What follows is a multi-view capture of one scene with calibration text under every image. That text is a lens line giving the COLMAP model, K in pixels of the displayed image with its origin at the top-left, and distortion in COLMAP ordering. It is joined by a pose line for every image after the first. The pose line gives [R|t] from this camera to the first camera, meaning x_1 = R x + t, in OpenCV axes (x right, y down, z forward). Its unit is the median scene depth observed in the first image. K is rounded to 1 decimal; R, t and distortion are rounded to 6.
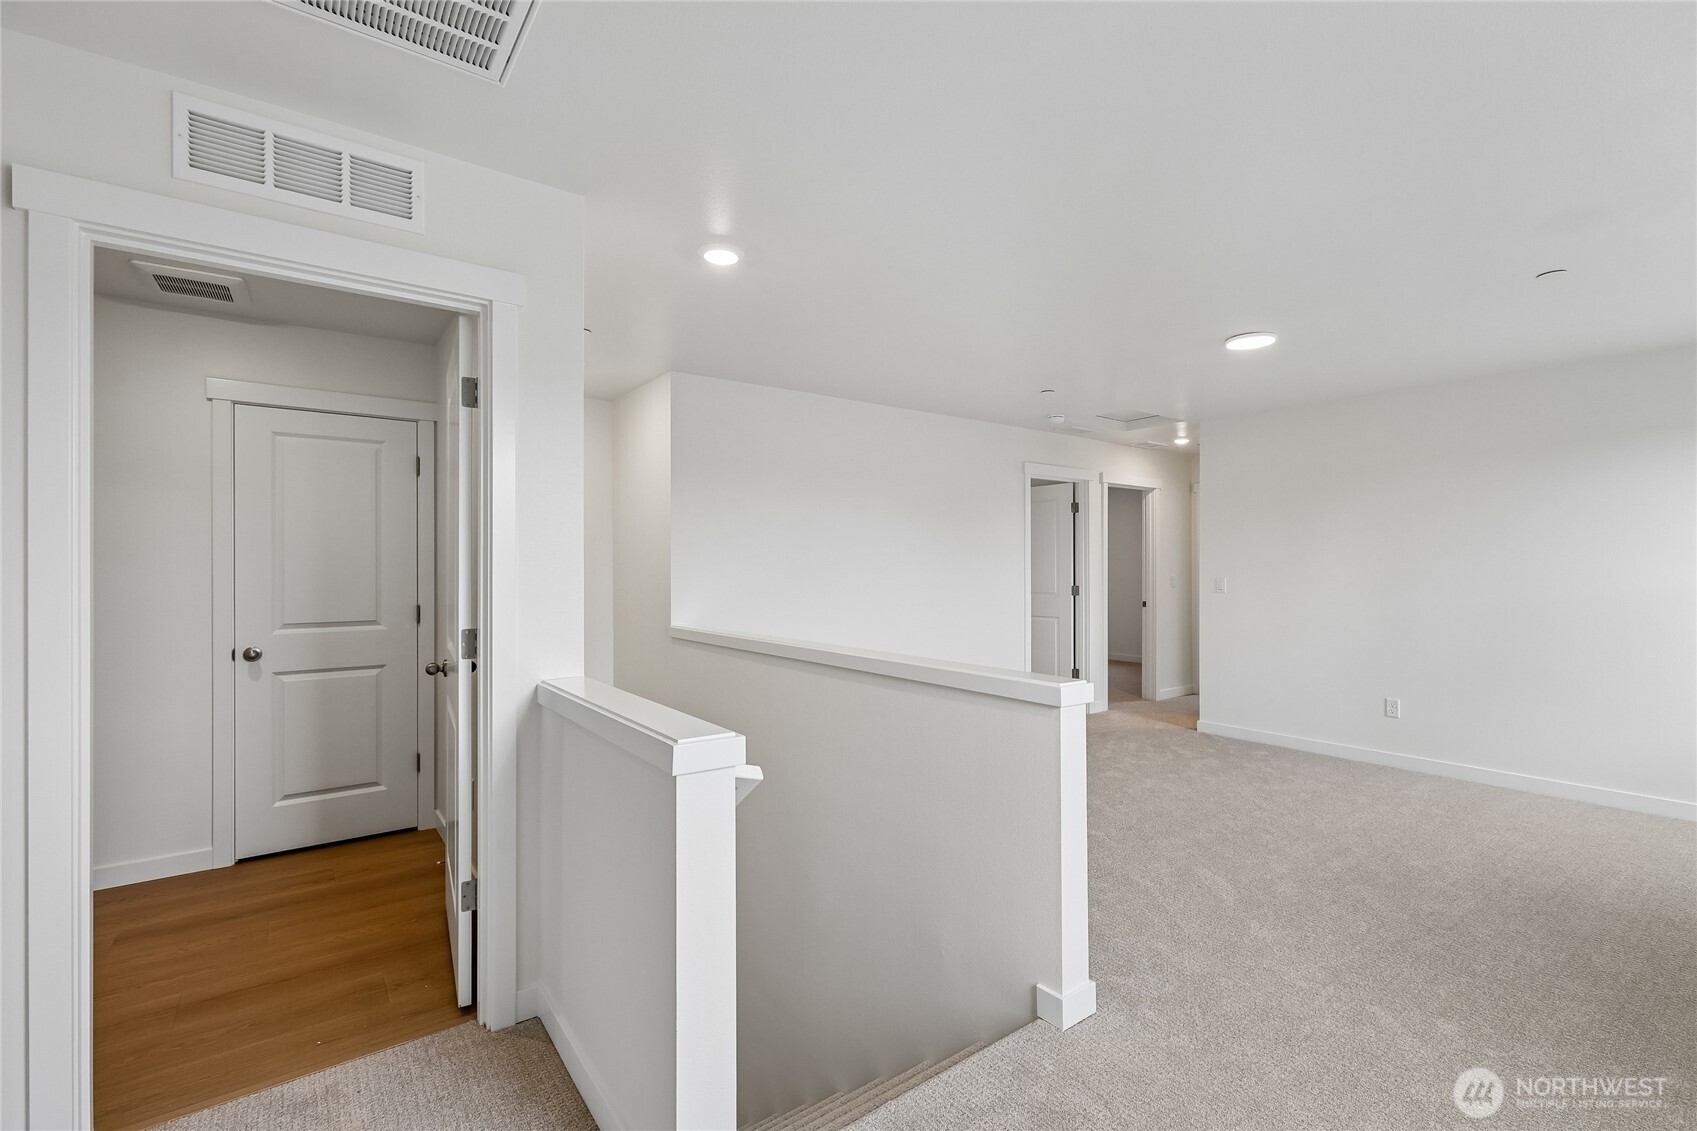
lens RADIAL K [[760.3, 0, 848.5], [0, 760.3, 565.5], [0, 0, 1]] dist [0.005395, 0.001773]
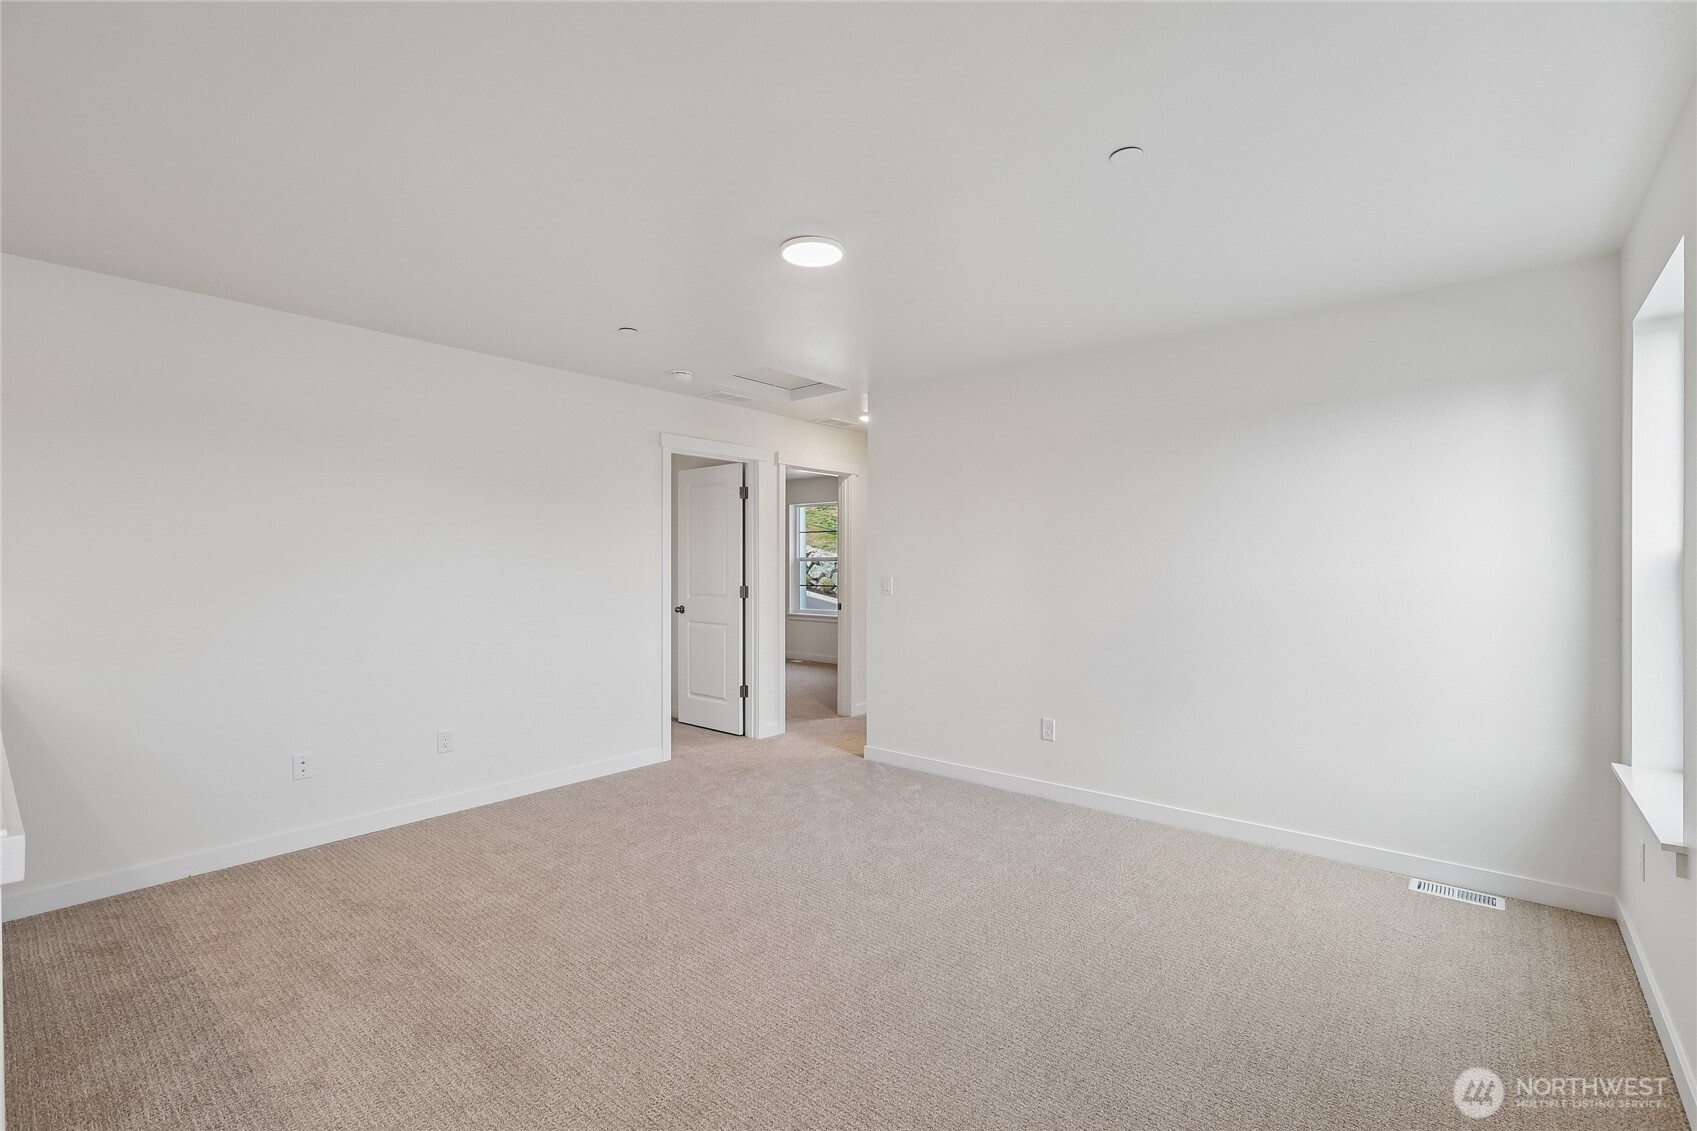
lens RADIAL K [[760.3, 0, 848.5], [0, 760.3, 565.5], [0, 0, 1]] dist [0.005395, 0.001773]
pose [[0.975046, 0.001442, 0.221998, 0.228947], [-0.002202, 0.999993, 0.003177, 0.000856], [-0.221992, -0.003586, 0.975042, 0.164731]]
